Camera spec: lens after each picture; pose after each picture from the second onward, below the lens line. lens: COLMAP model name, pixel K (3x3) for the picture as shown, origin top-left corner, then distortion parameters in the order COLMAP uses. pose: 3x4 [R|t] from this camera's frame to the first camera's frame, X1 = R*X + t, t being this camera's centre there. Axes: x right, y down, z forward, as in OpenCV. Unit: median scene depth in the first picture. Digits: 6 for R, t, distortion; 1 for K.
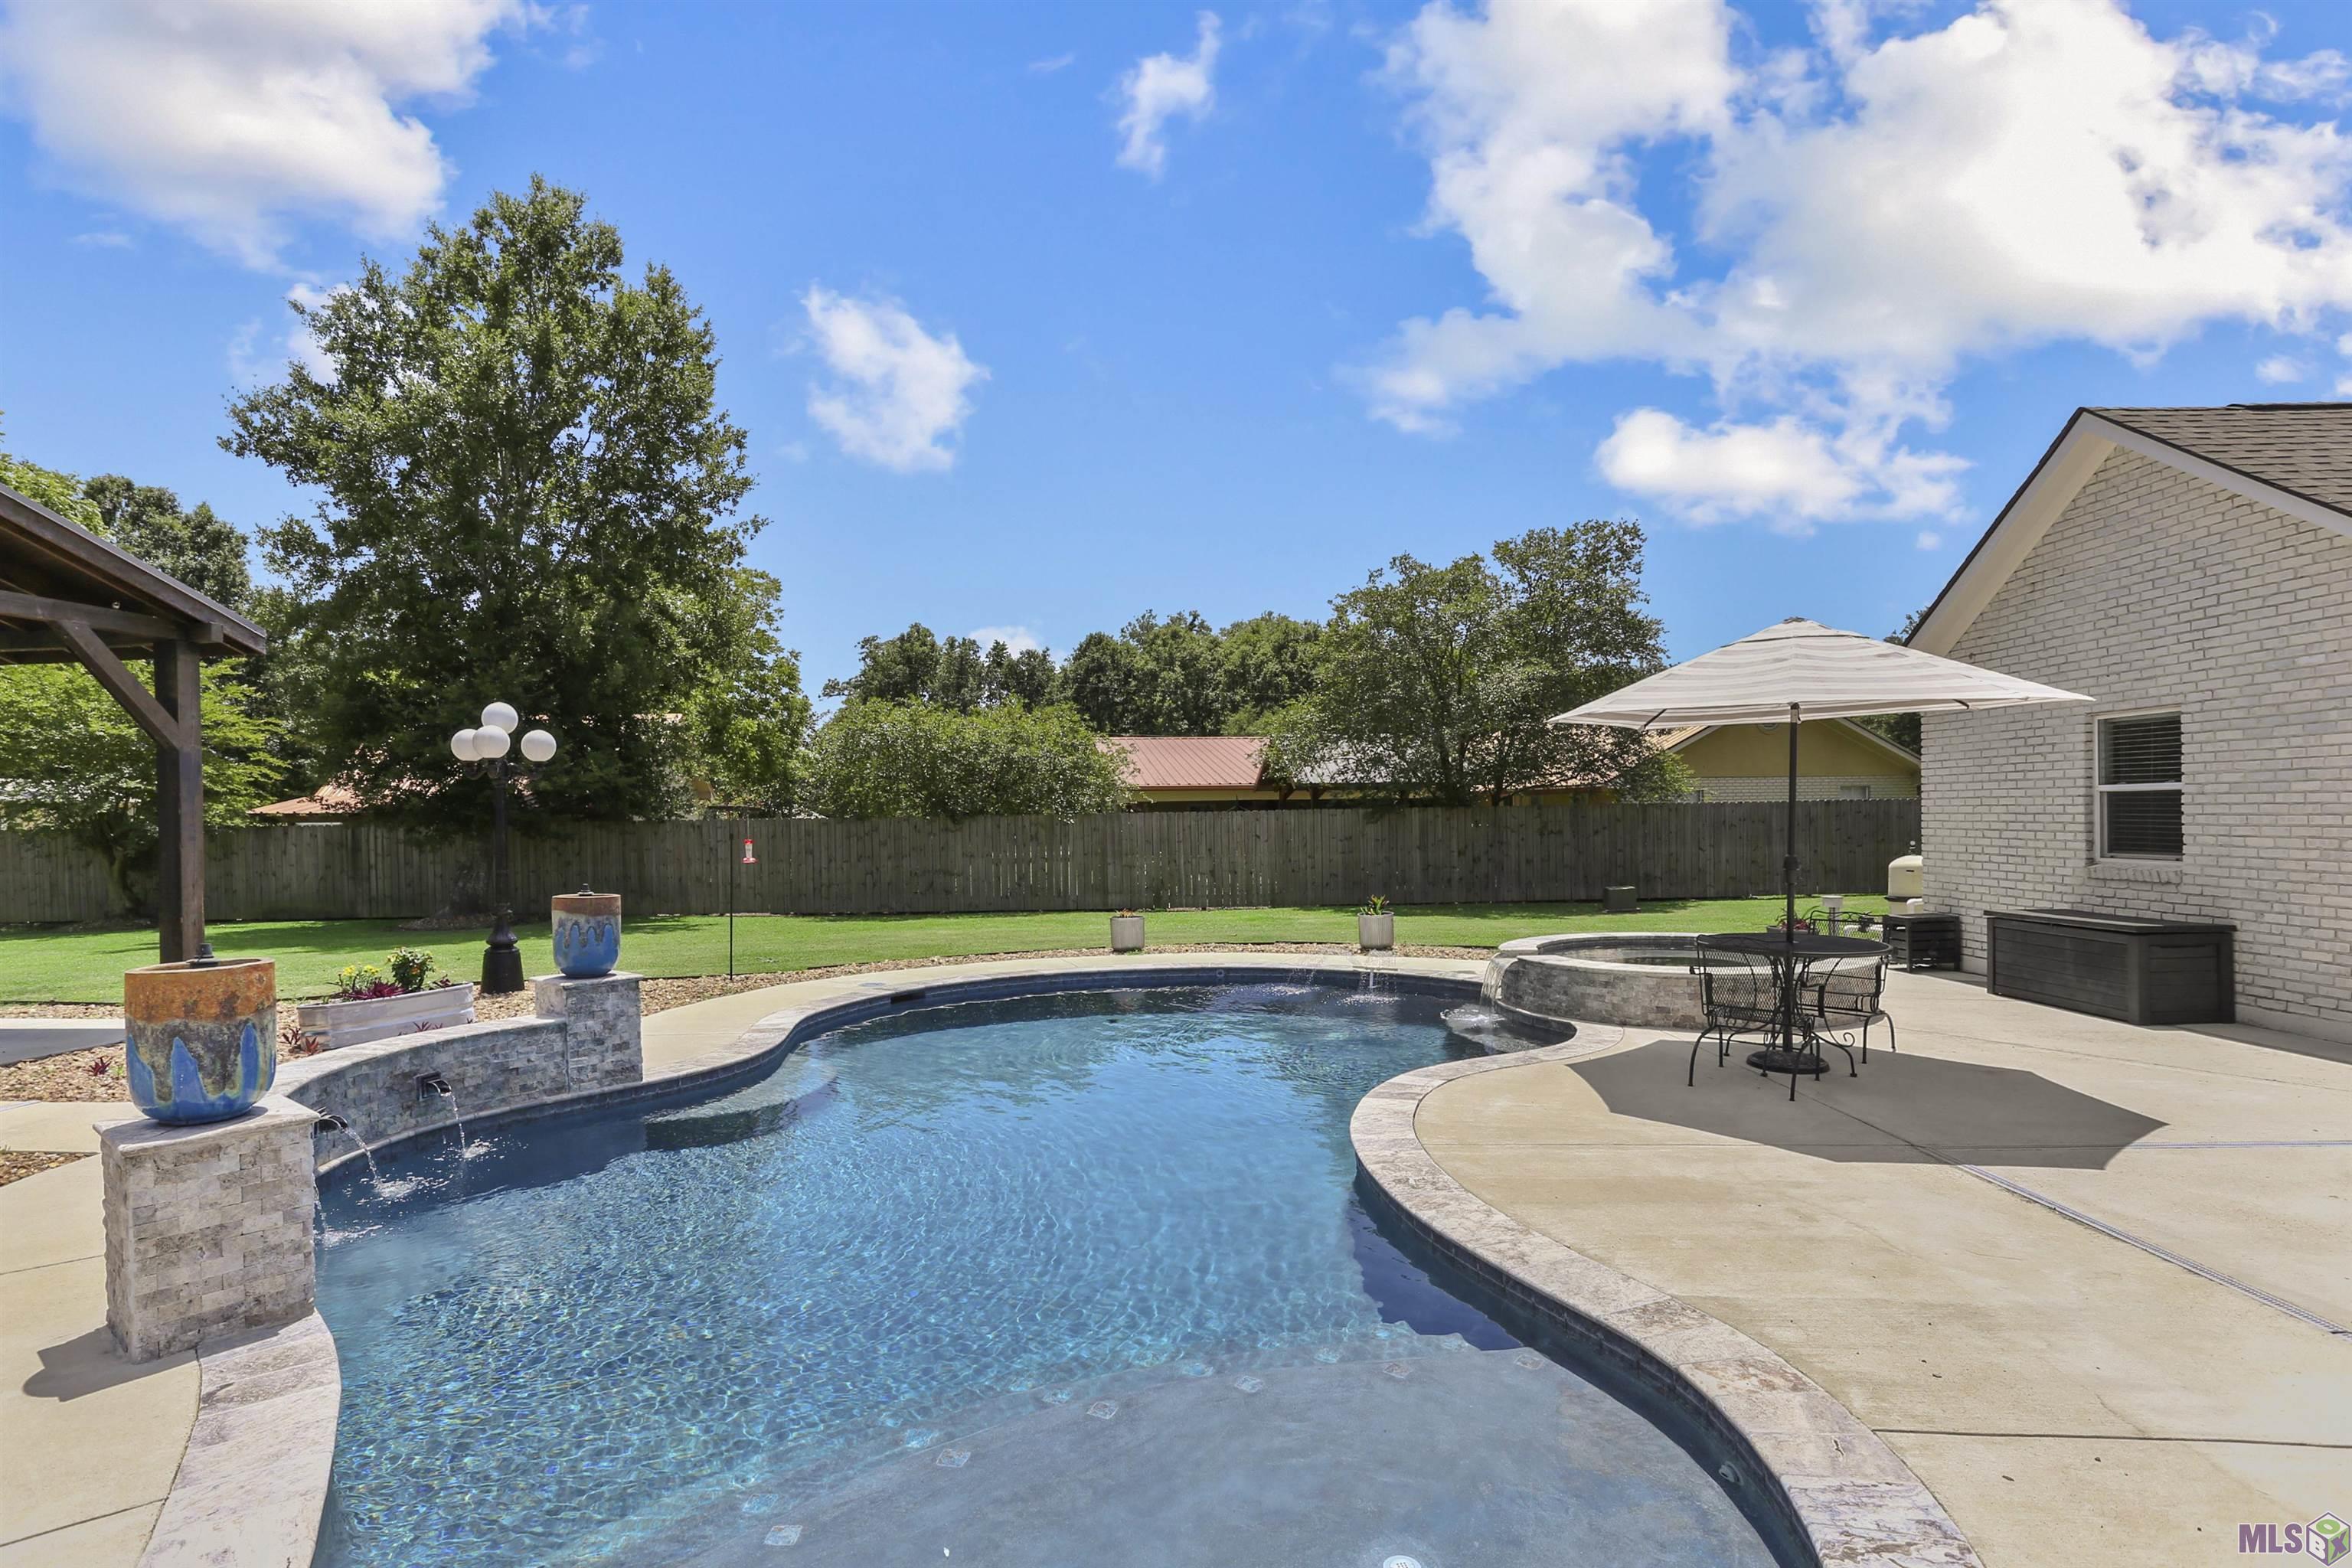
lens RADIAL K [[1132.6, 0, 1164.0], [0, 1132.6, 820.0], [0, 0, 1]] dist [-0.027580, 0.014906]
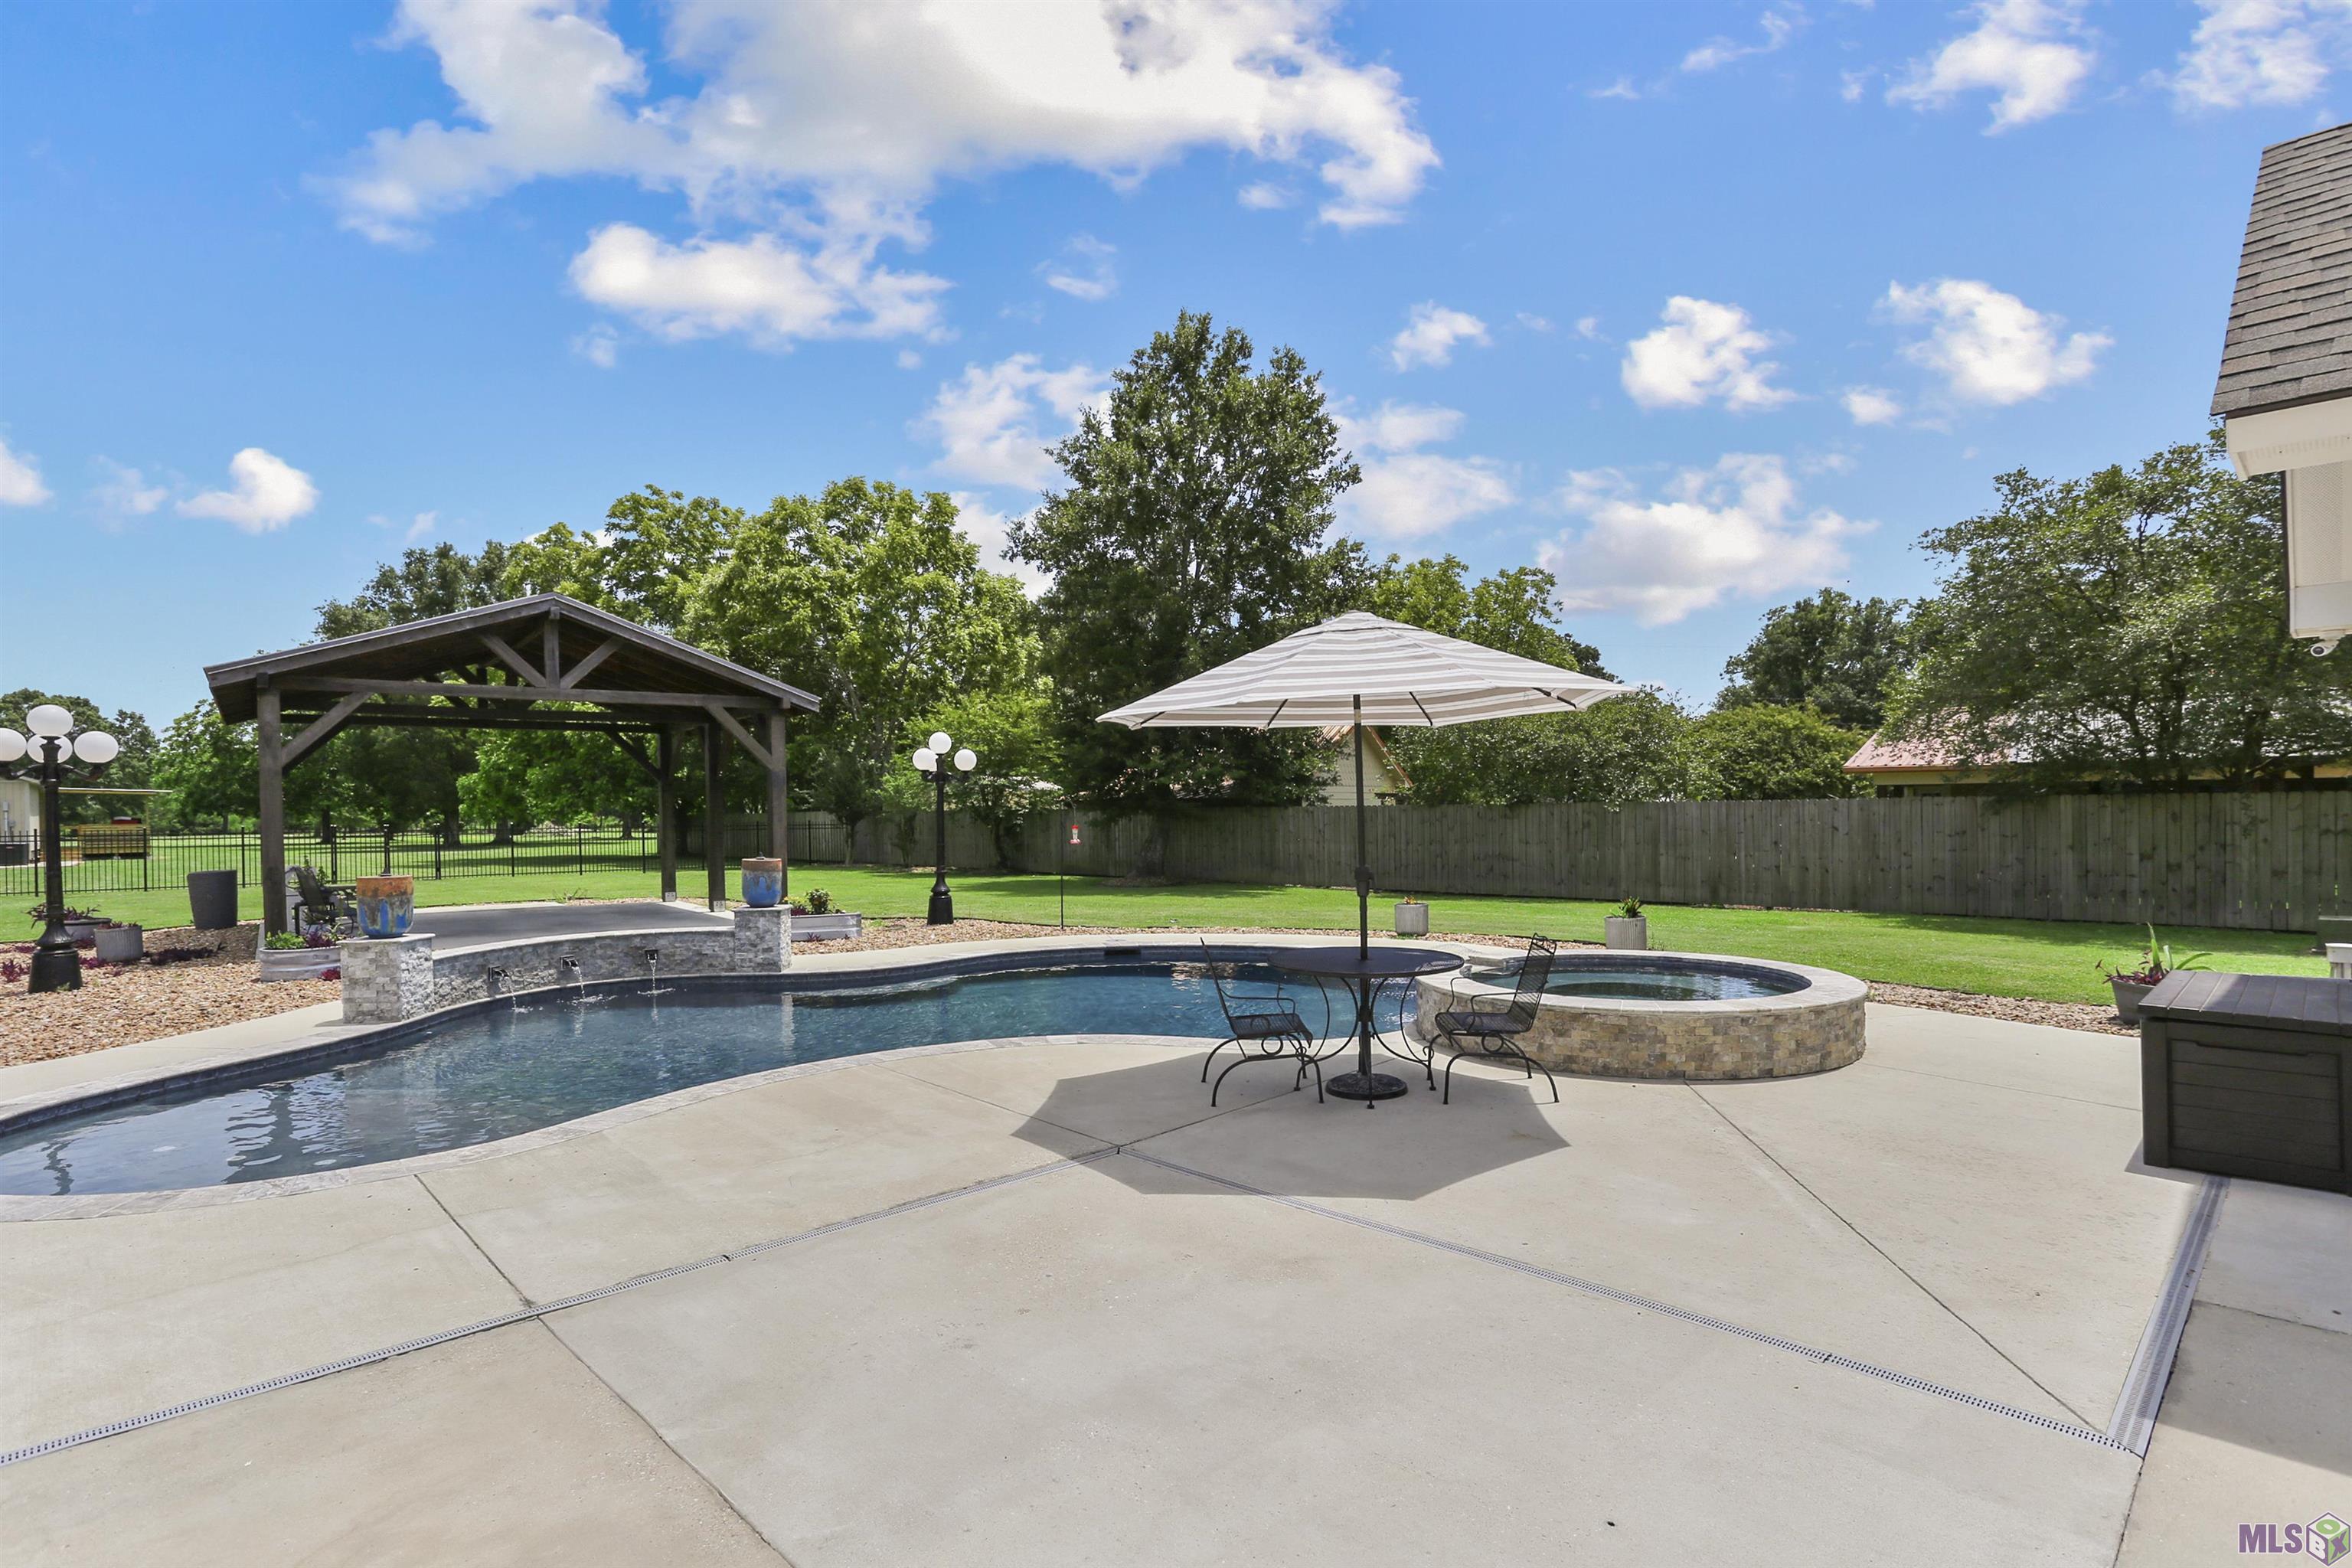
lens RADIAL K [[1132.6, 0, 1187.0], [0, 1132.6, 802.2], [0, 0, 1]] dist [-0.027580, 0.014906]
pose [[0.721875, 0.002156, -0.692020, 0.371211], [-0.001938, 0.999998, 0.001094, -0.005991], [0.692020, 0.000551, 0.721878, 0.077948]]
